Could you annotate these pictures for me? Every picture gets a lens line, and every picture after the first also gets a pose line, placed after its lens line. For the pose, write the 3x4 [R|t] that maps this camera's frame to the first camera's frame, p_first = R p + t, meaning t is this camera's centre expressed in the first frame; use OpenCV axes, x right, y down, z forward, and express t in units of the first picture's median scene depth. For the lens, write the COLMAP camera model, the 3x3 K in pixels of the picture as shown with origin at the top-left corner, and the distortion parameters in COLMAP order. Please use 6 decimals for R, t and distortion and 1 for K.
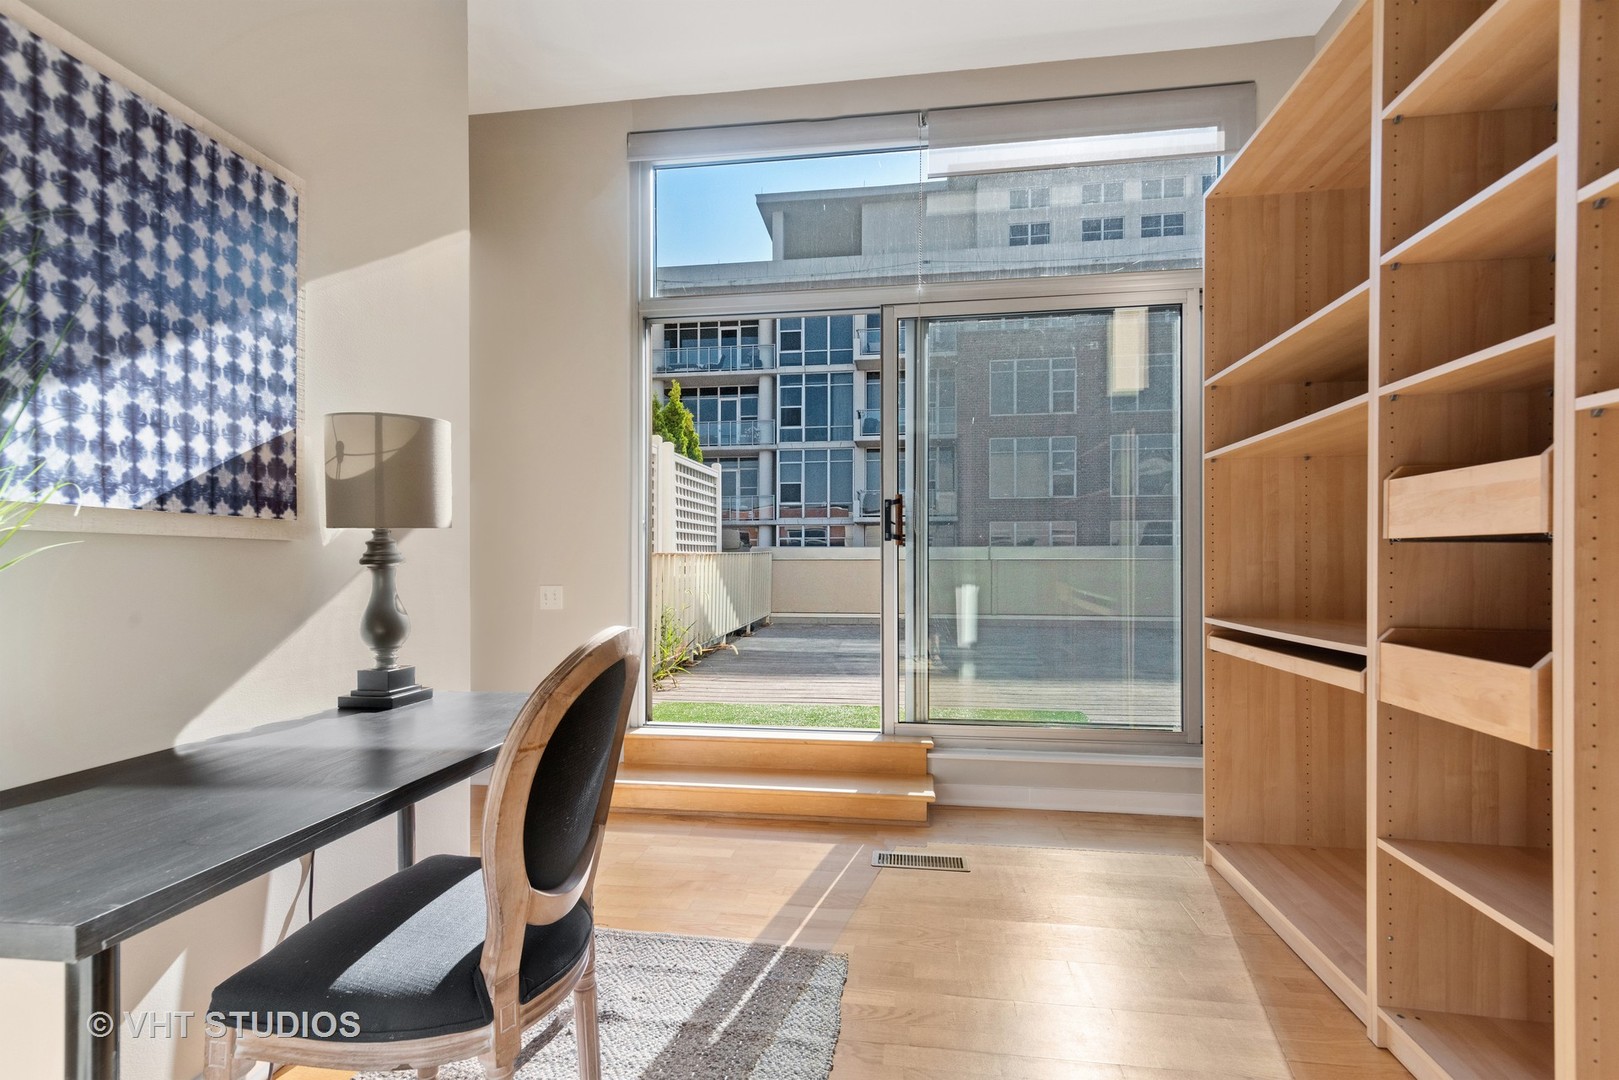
lens RADIAL K [[732.8, 0, 811.7], [0, 732.8, 555.9], [0, 0, 1]] dist [0.012722, -0.000627]
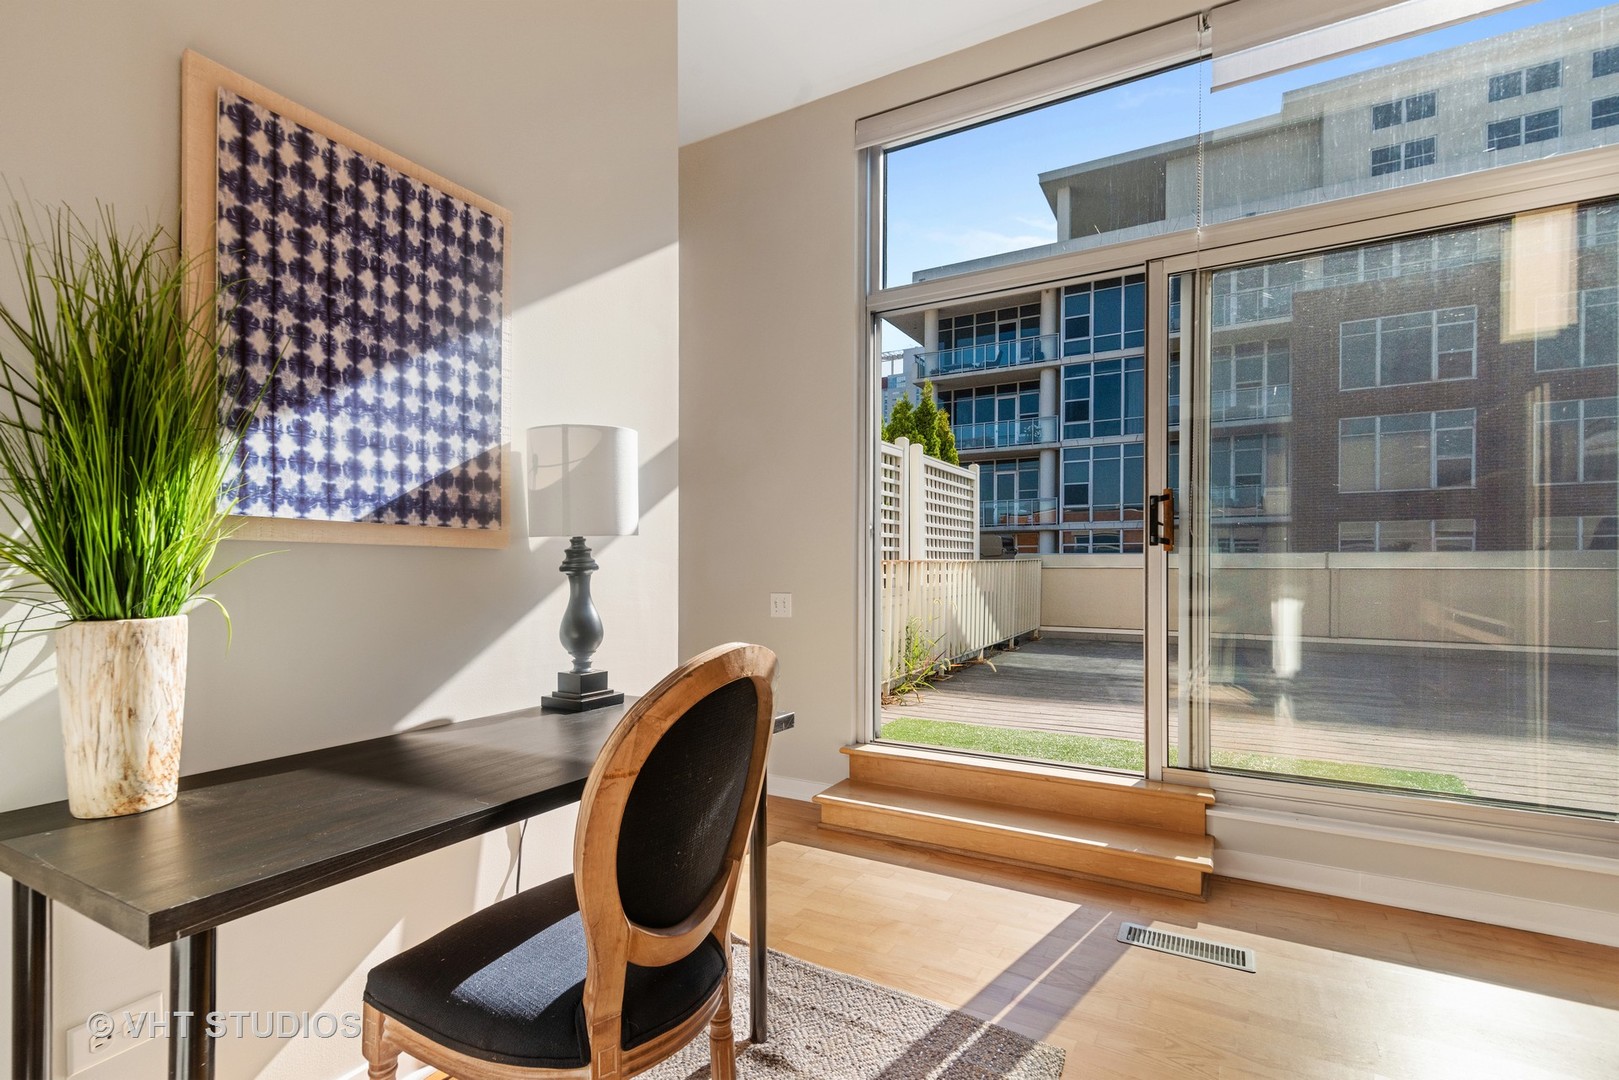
lens RADIAL K [[751.2, 0, 810.0], [0, 751.2, 564.5], [0, 0, 1]] dist [0.013875, -0.000148]
pose [[0.930308, 0.001560, -0.366777, 0.104787], [-0.001081, 0.999998, 0.001511, -0.000283], [0.366779, -0.001009, 0.930308, 0.129342]]
